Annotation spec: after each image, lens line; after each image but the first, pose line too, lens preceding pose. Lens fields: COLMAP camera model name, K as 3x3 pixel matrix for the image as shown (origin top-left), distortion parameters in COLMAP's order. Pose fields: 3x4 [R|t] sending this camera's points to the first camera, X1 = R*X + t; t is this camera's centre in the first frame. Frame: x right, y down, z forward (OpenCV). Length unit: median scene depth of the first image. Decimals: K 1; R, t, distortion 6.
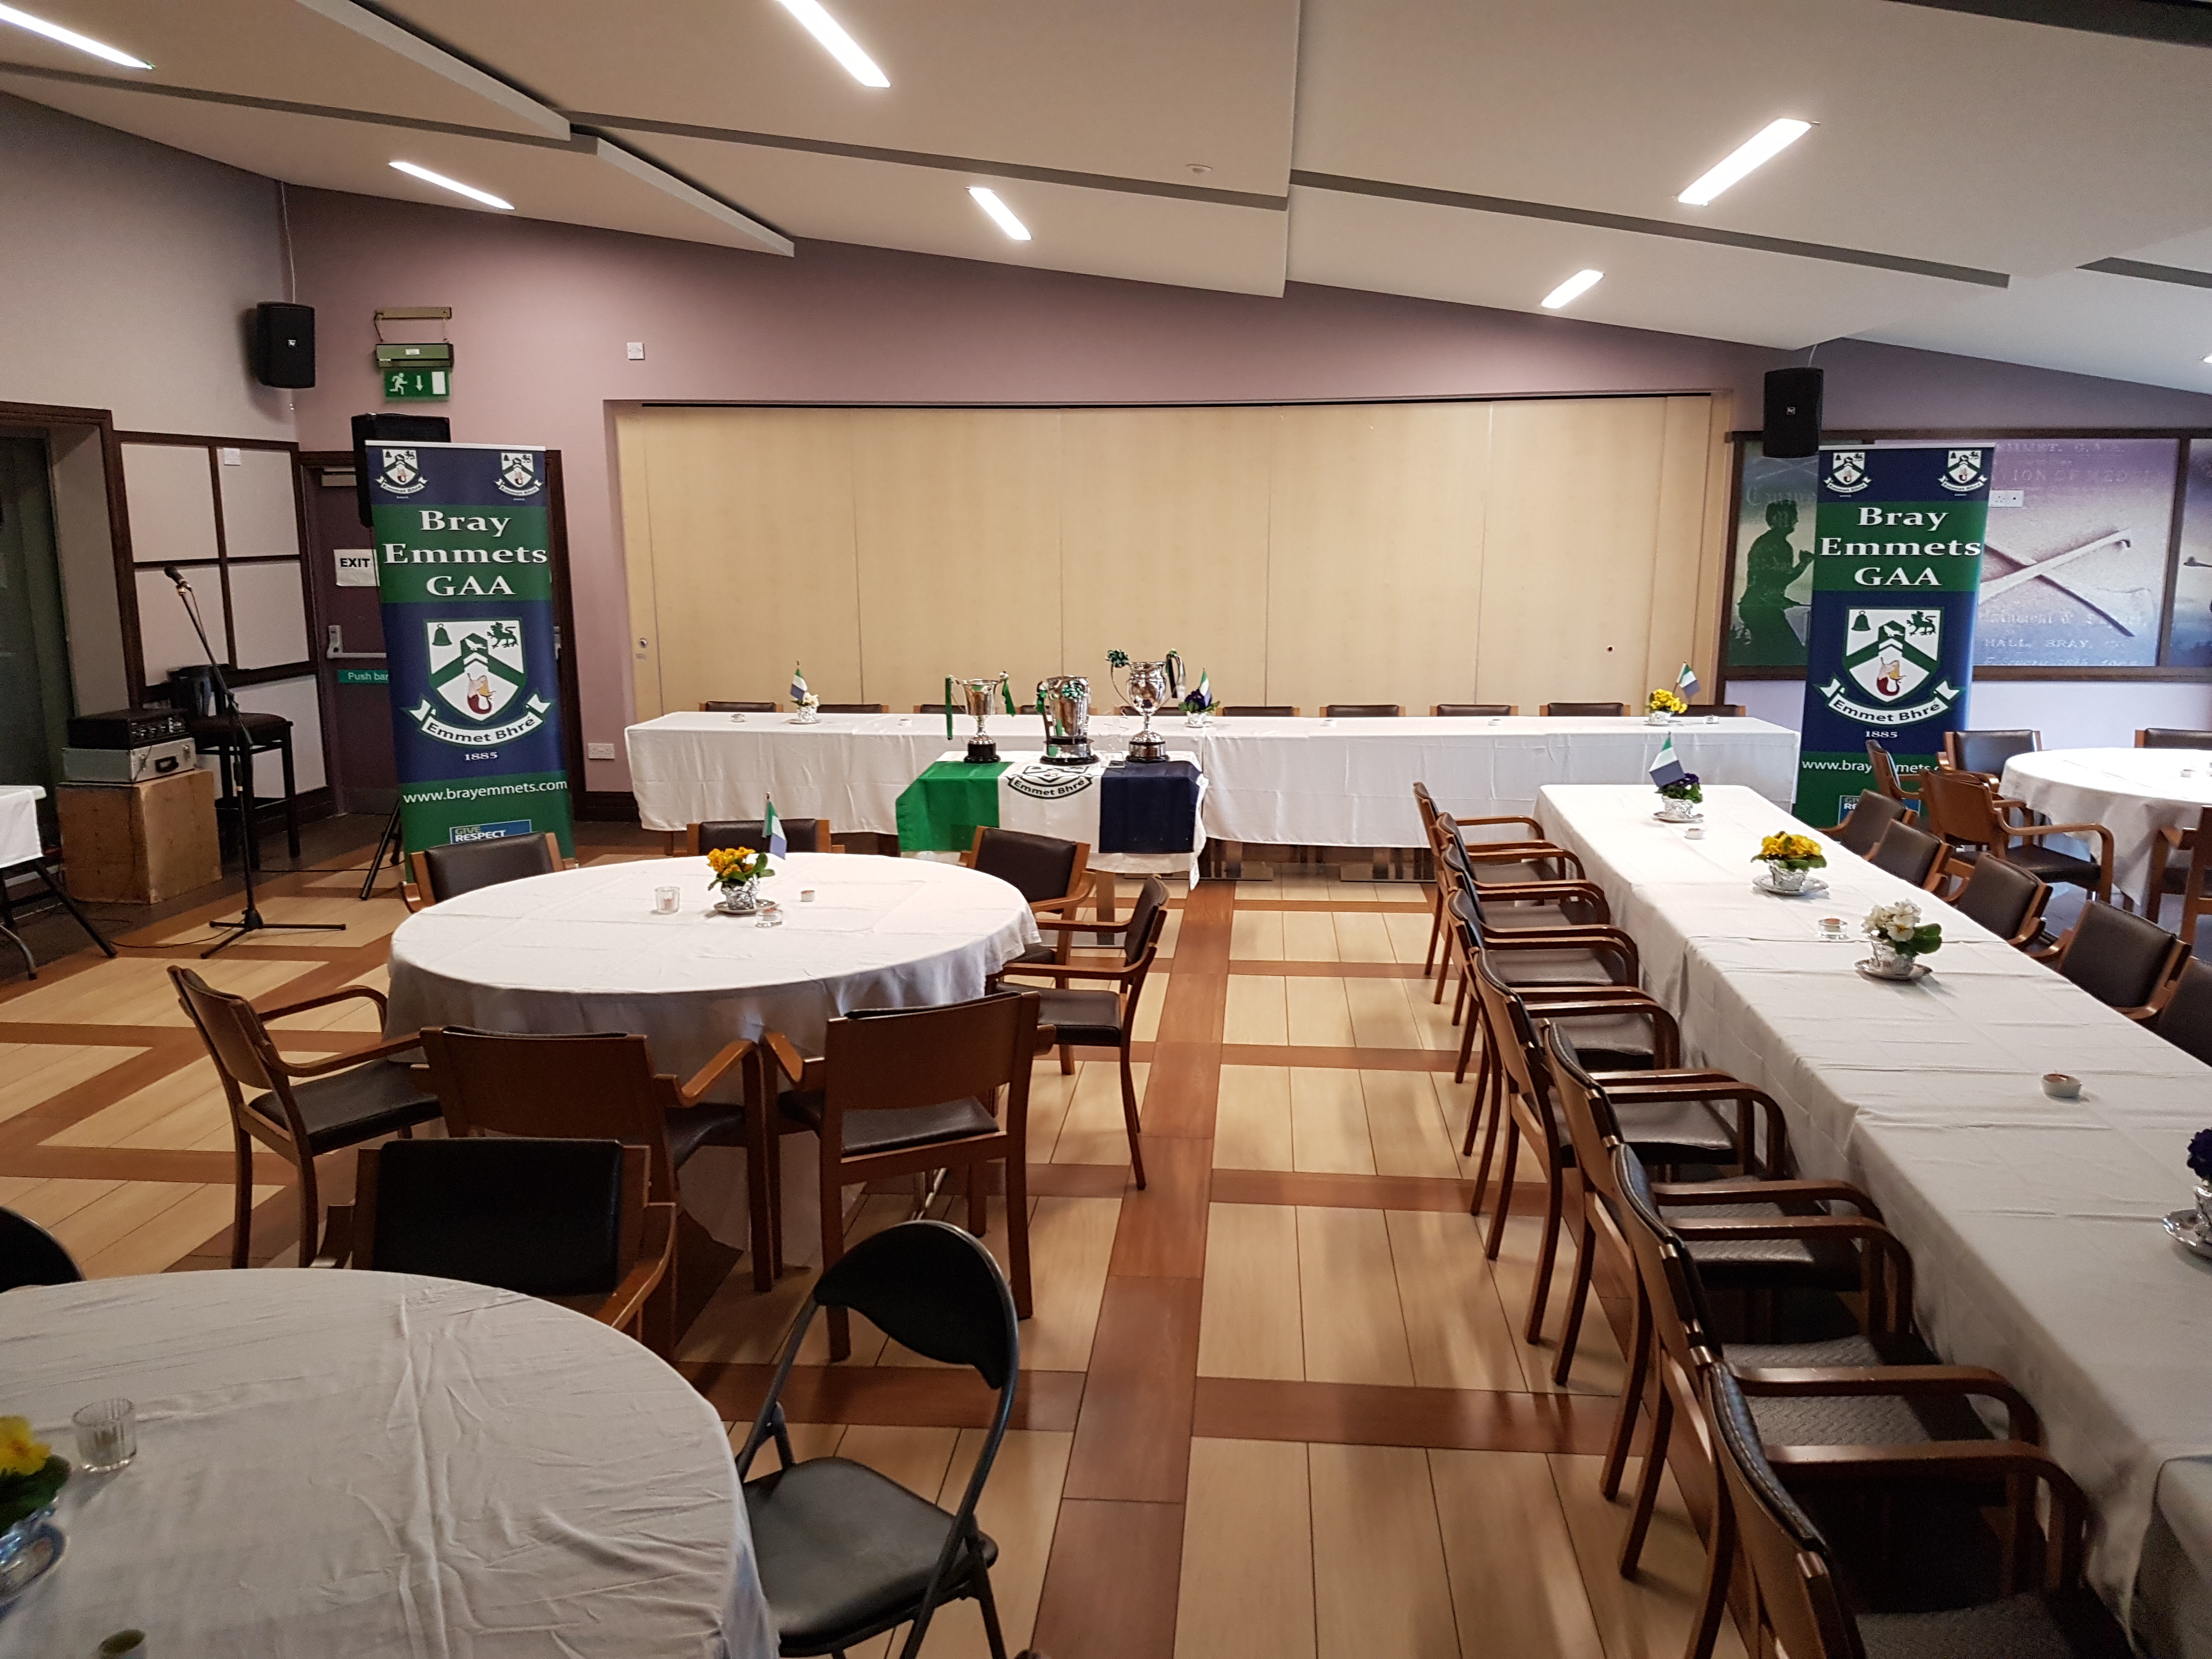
lens RADIAL K [[1687.4, 0, 1106.0], [0, 1687.4, 829.5], [0, 0, 1]] dist [-0.054258, -0.001805]
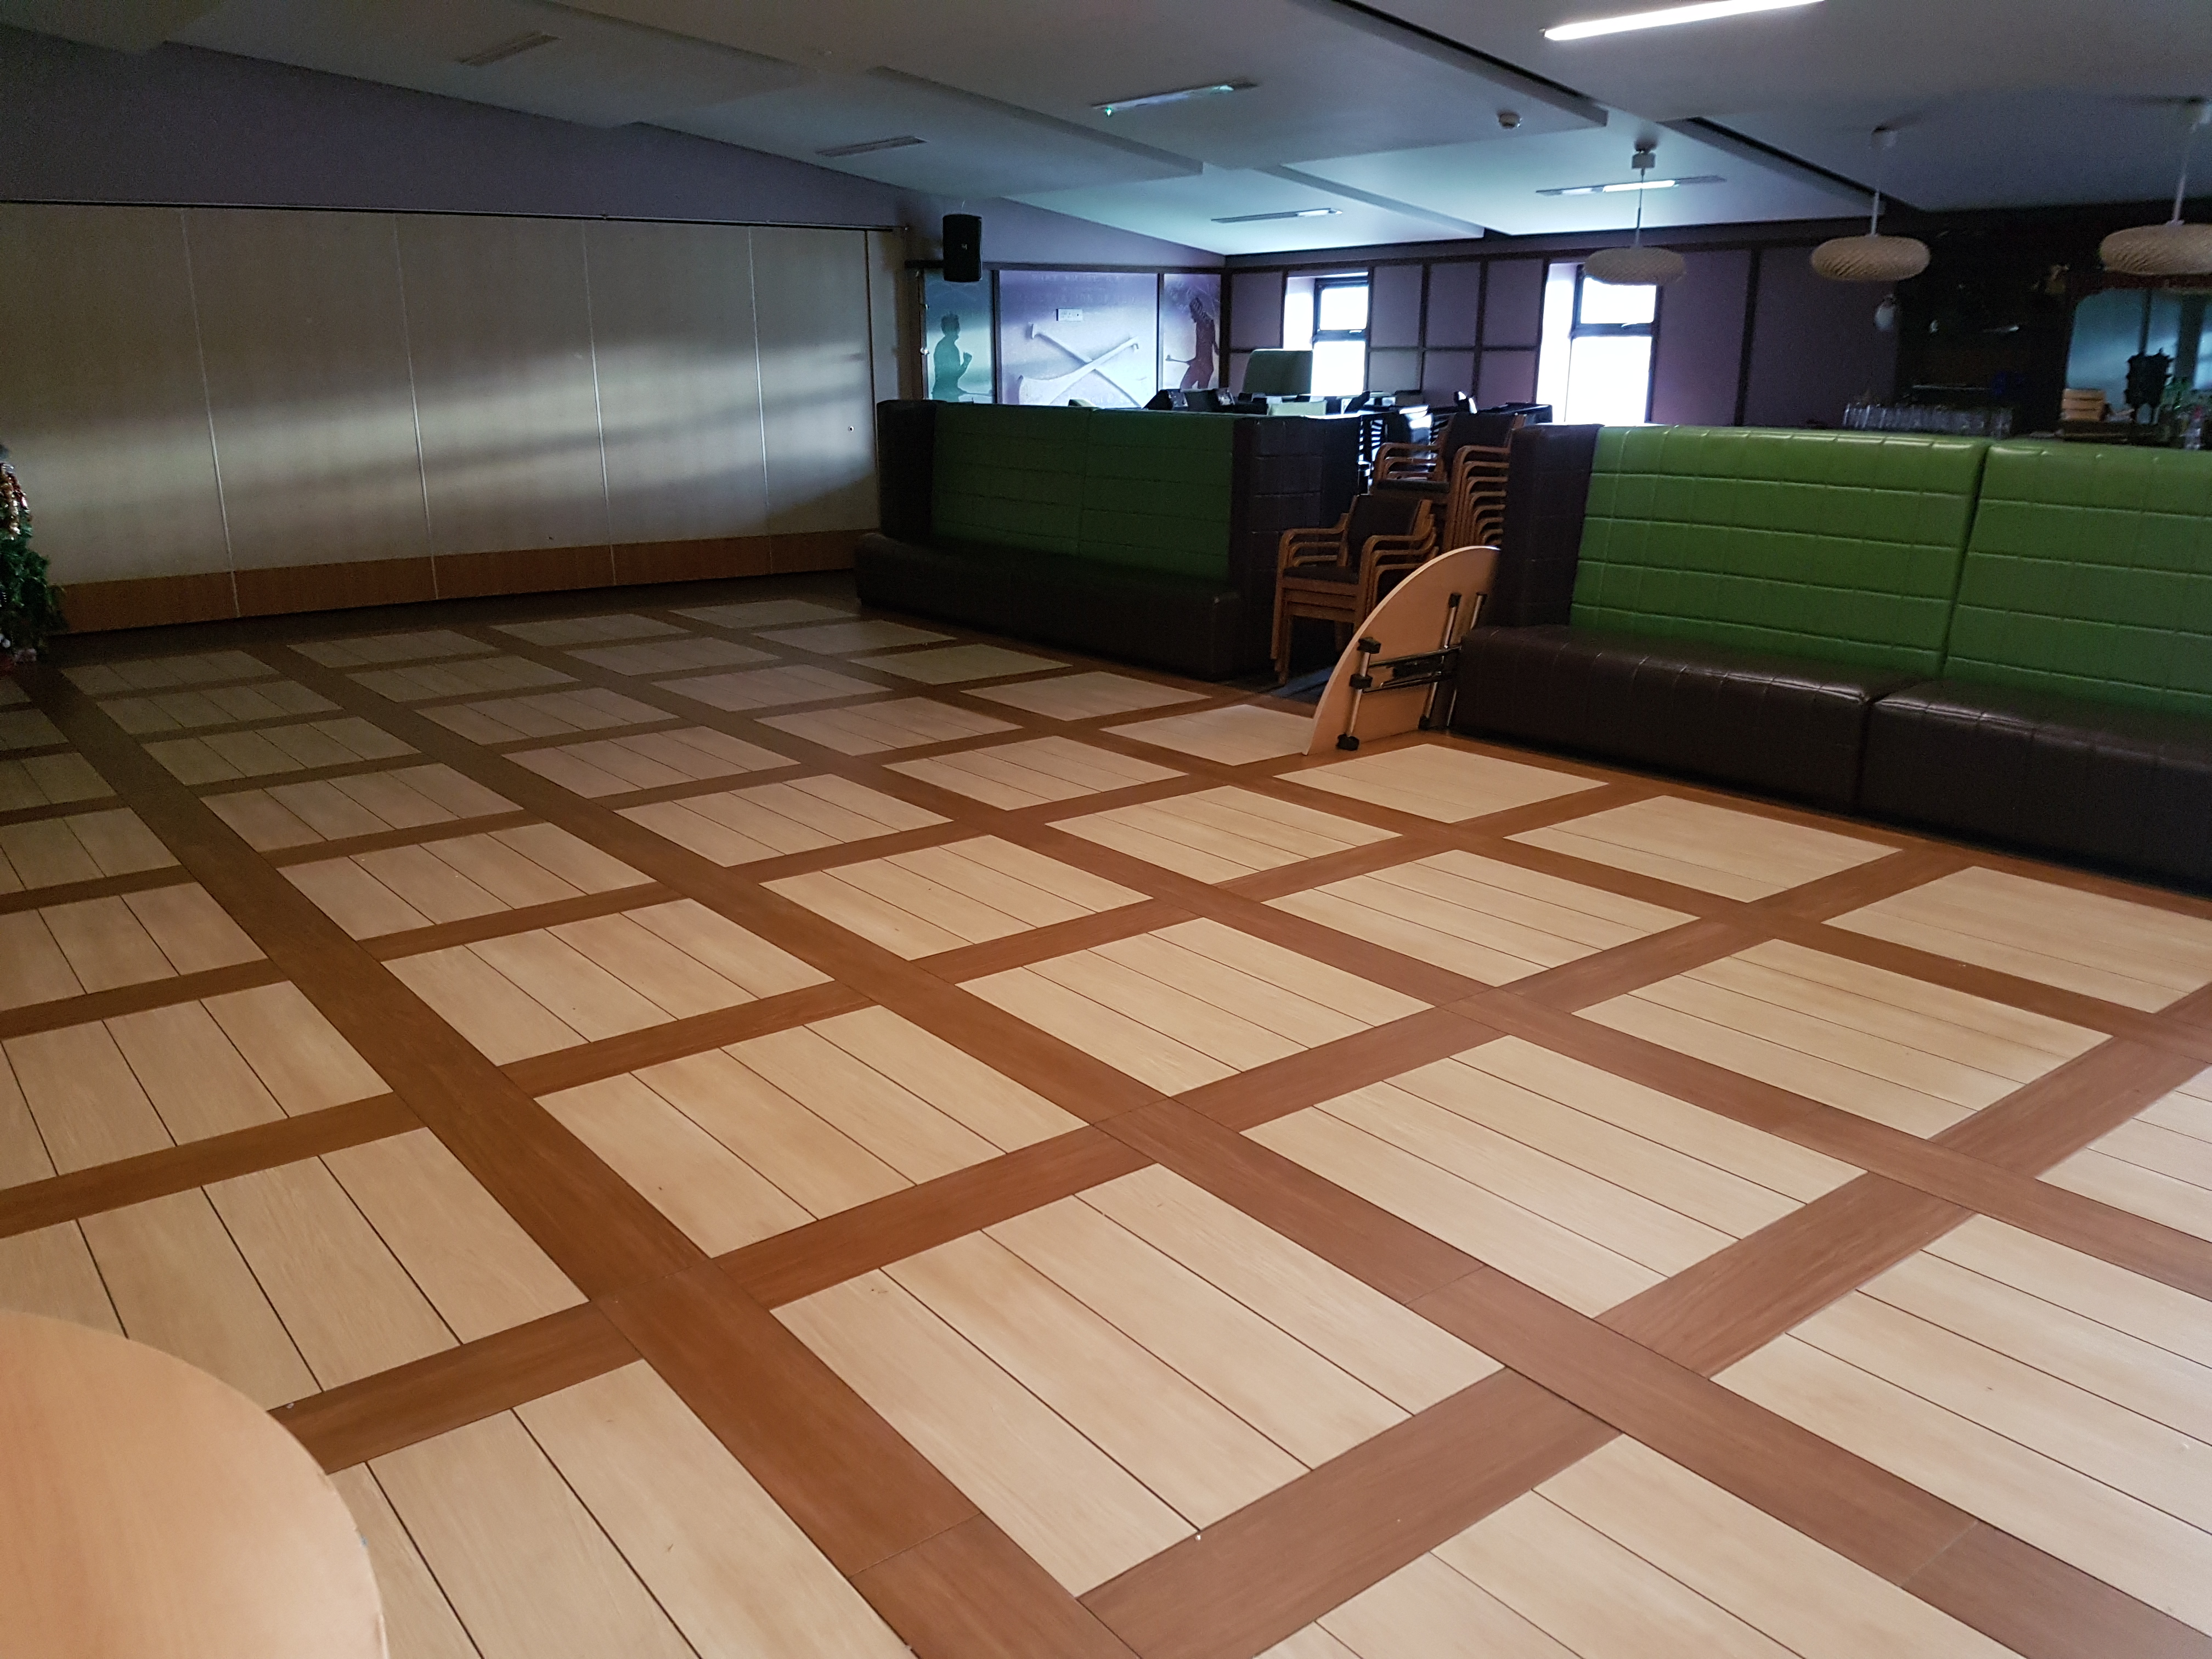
lens RADIAL K [[1687.4, 0, 1106.0], [0, 1687.4, 829.5], [0, 0, 1]] dist [-0.054258, -0.001805]
pose [[0.731154, -0.184574, 0.656769, -0.468347], [0.123756, 0.982617, 0.138376, 0.039619], [-0.670893, -0.019895, 0.741287, -0.098375]]
